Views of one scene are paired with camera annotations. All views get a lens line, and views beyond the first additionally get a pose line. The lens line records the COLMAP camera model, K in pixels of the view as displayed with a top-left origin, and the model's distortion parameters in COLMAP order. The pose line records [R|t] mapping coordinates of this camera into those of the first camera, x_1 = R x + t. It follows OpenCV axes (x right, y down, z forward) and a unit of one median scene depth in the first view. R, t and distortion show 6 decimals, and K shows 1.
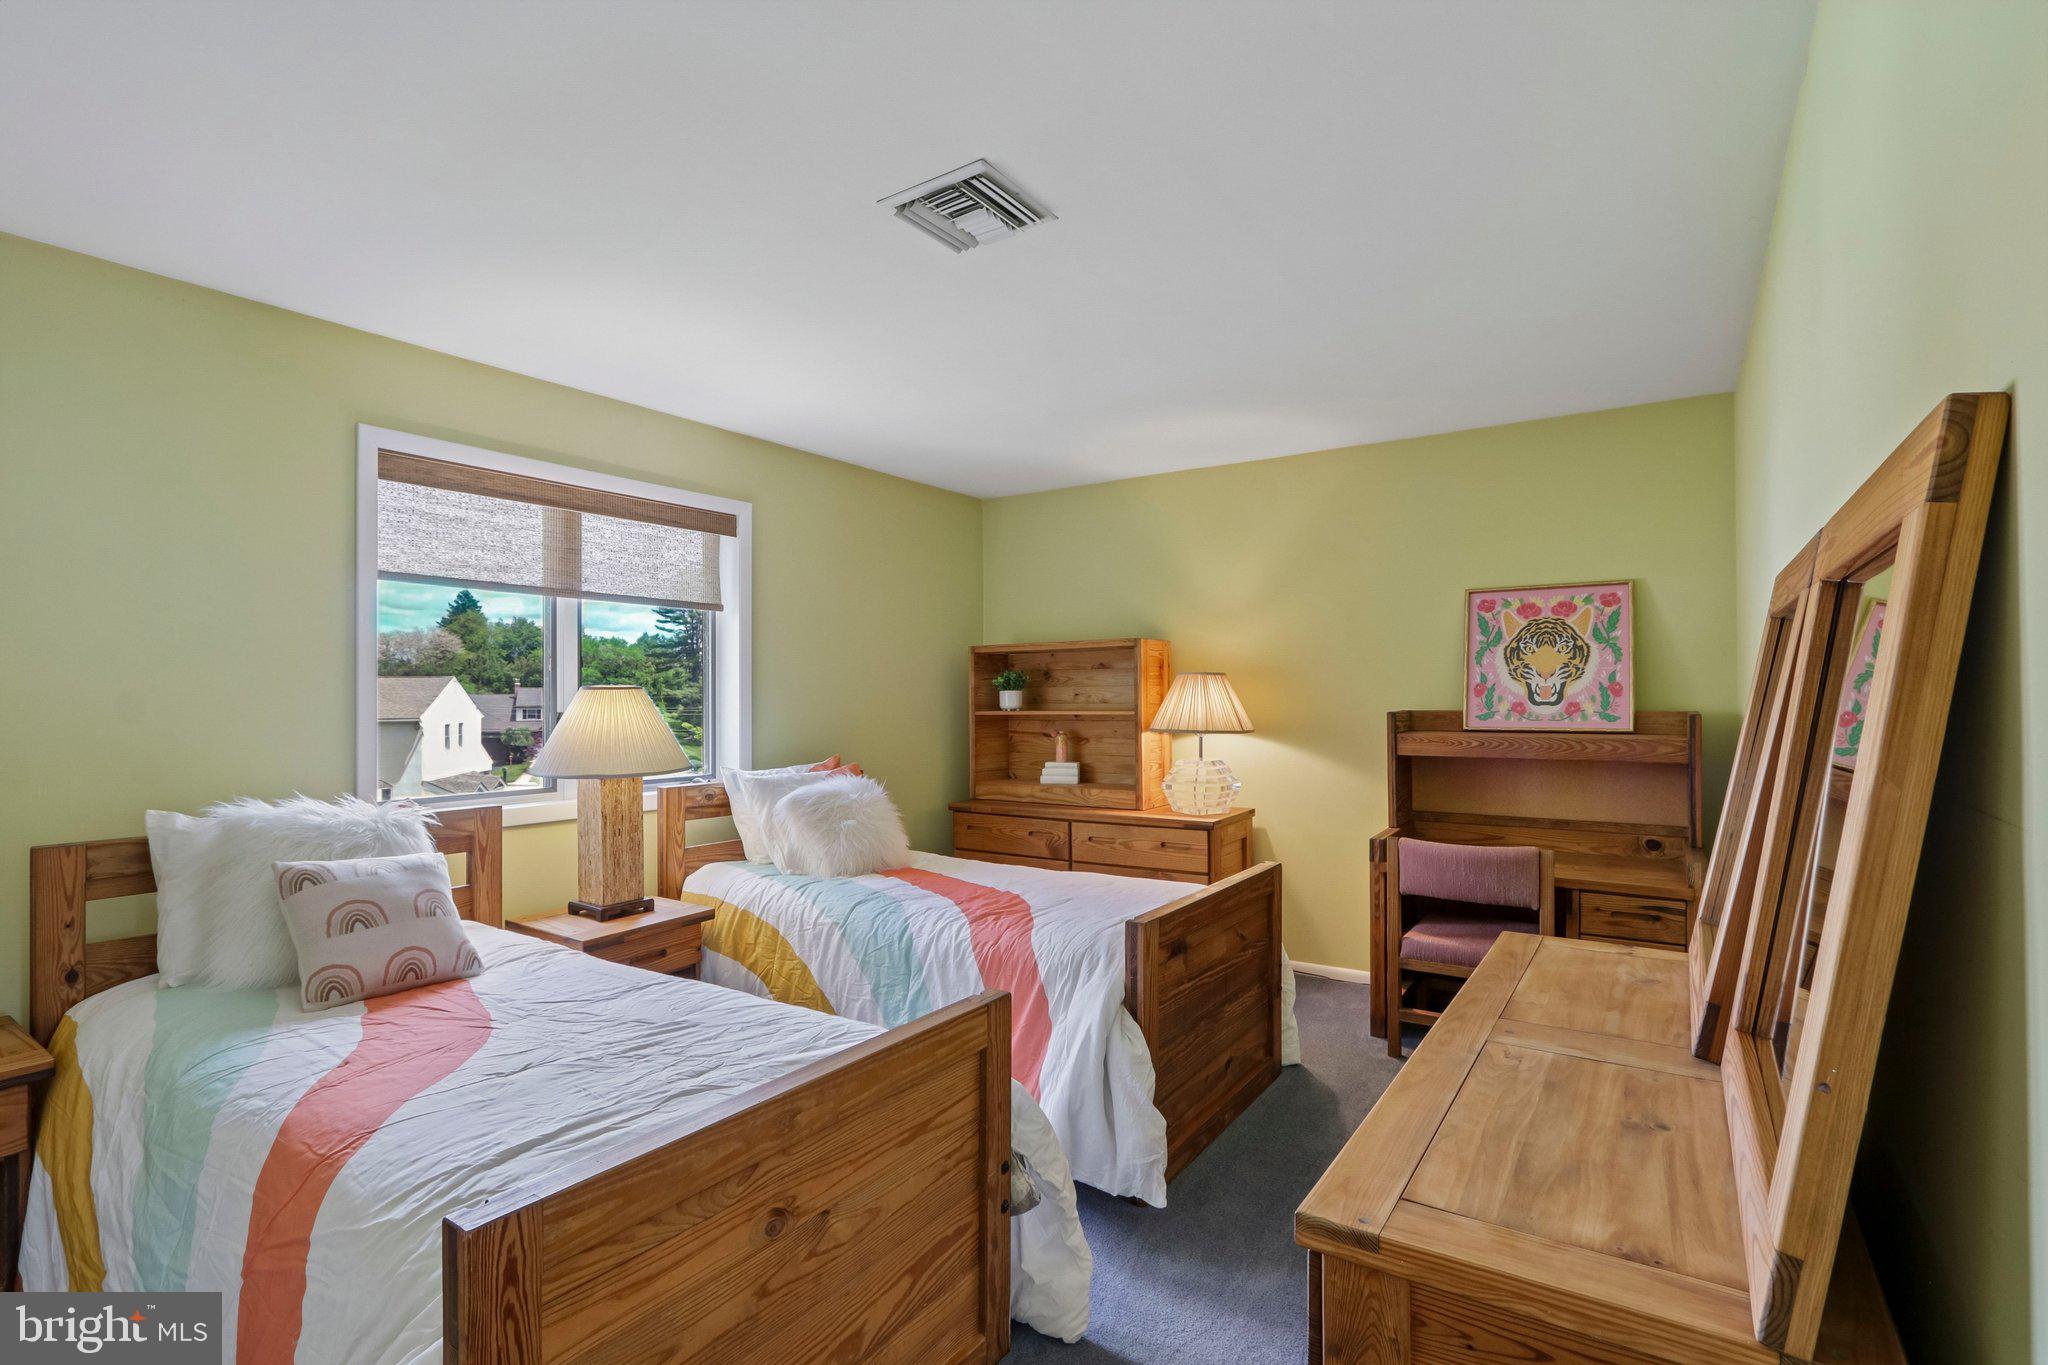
lens RADIAL K [[946.7, 0, 1001.7], [0, 946.7, 680.5], [0, 0, 1]] dist [-0.013272, 0.000038]
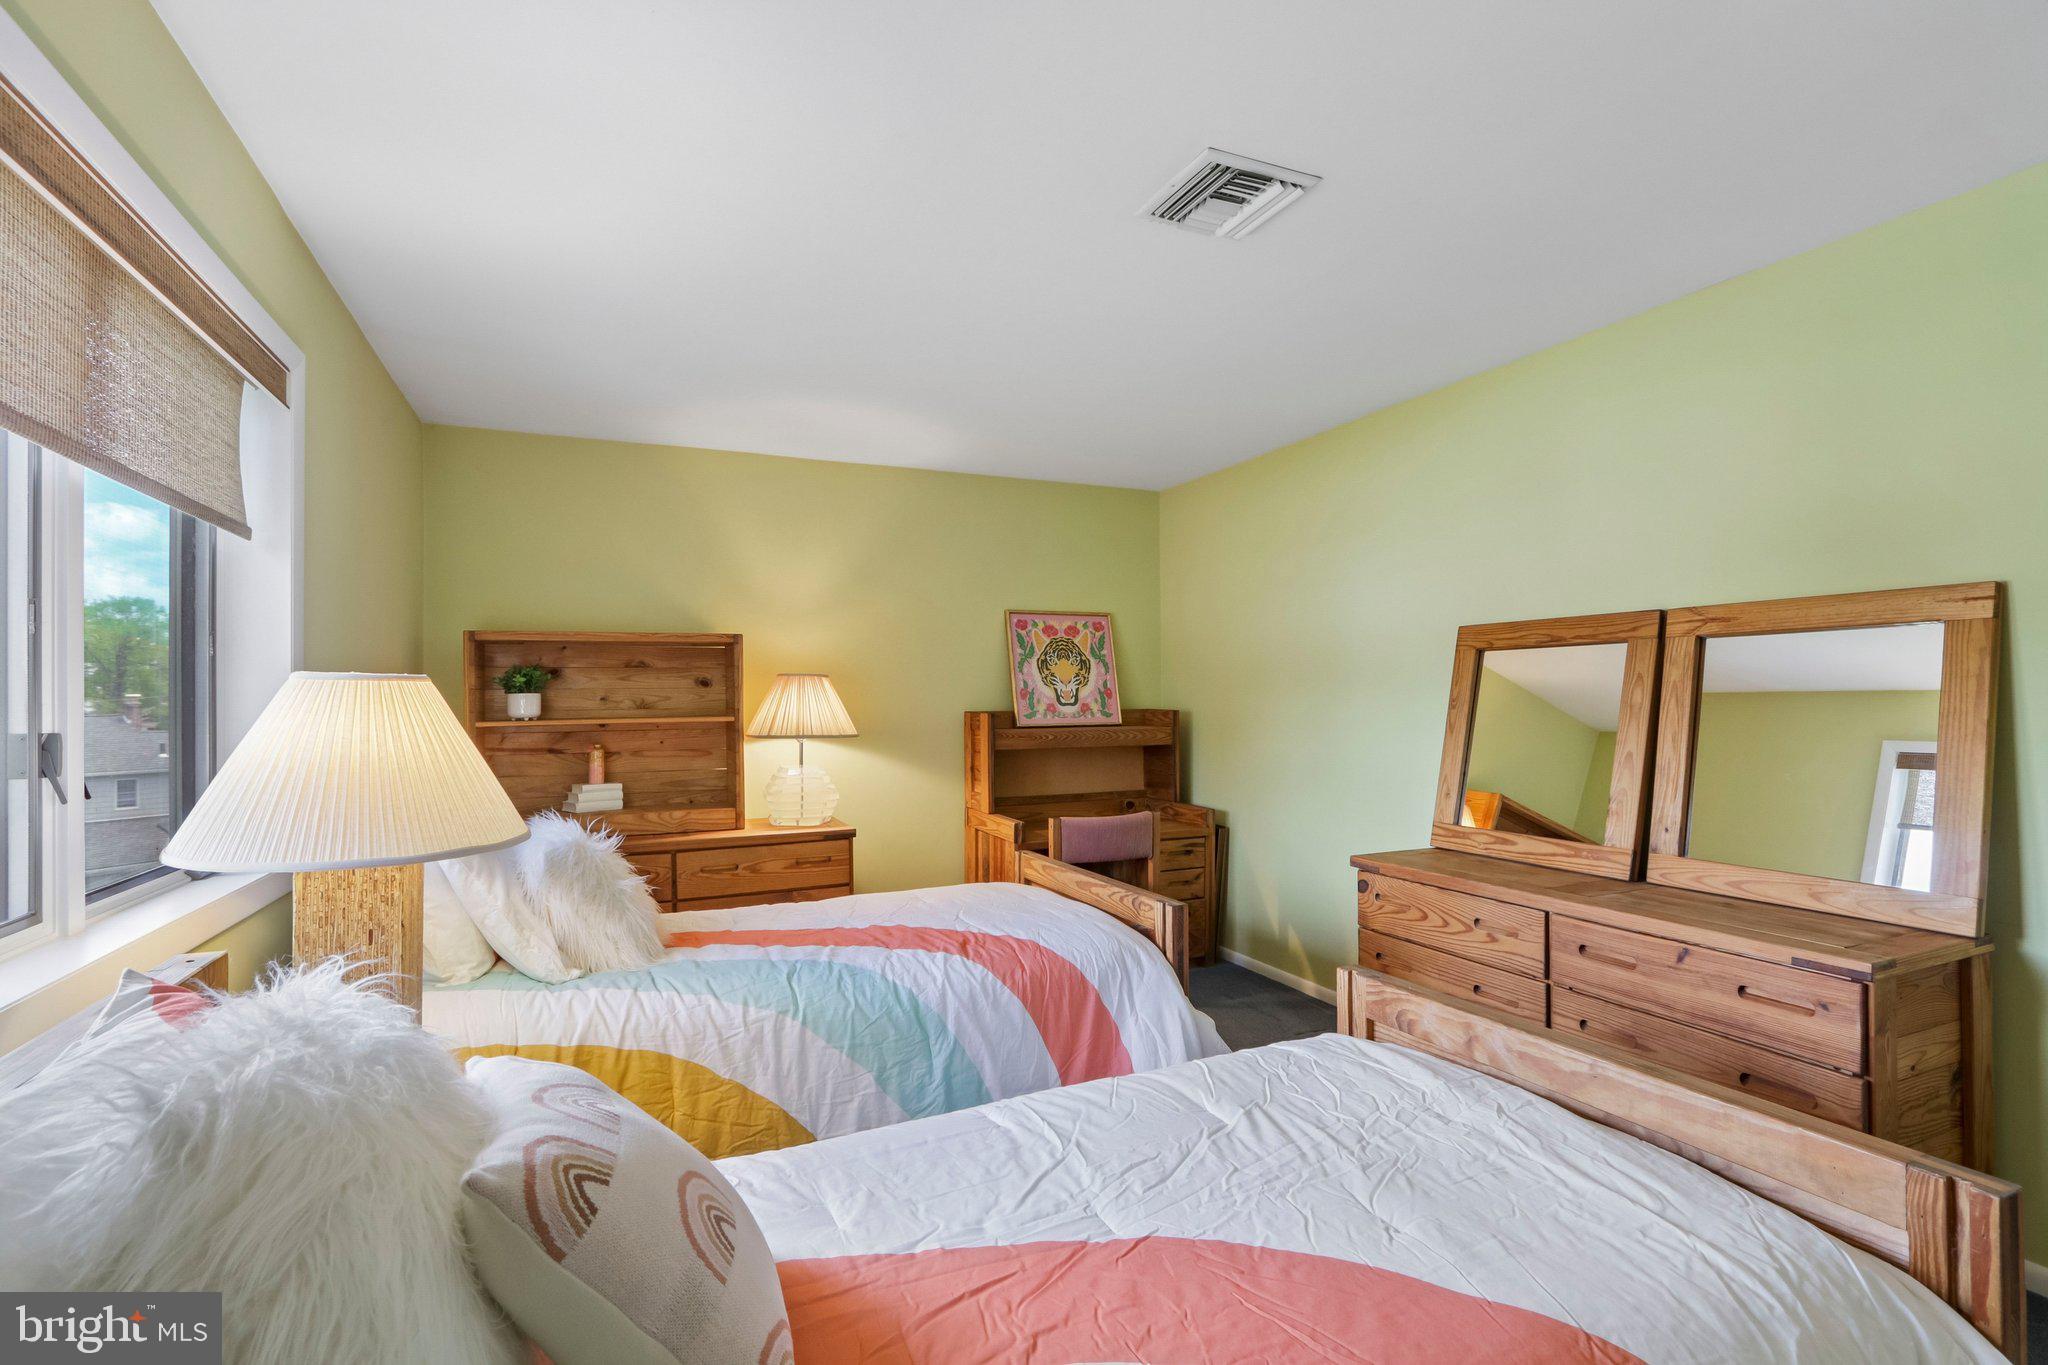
lens RADIAL K [[946.7, 0, 1007.4], [0, 946.7, 689.0], [0, 0, 1]] dist [-0.013272, 0.000038]
pose [[0.530510, 0.010071, 0.847619, -0.555102], [-0.007276, 0.999947, -0.007327, 0.013563], [-0.847647, -0.002280, 0.530555, 0.383854]]
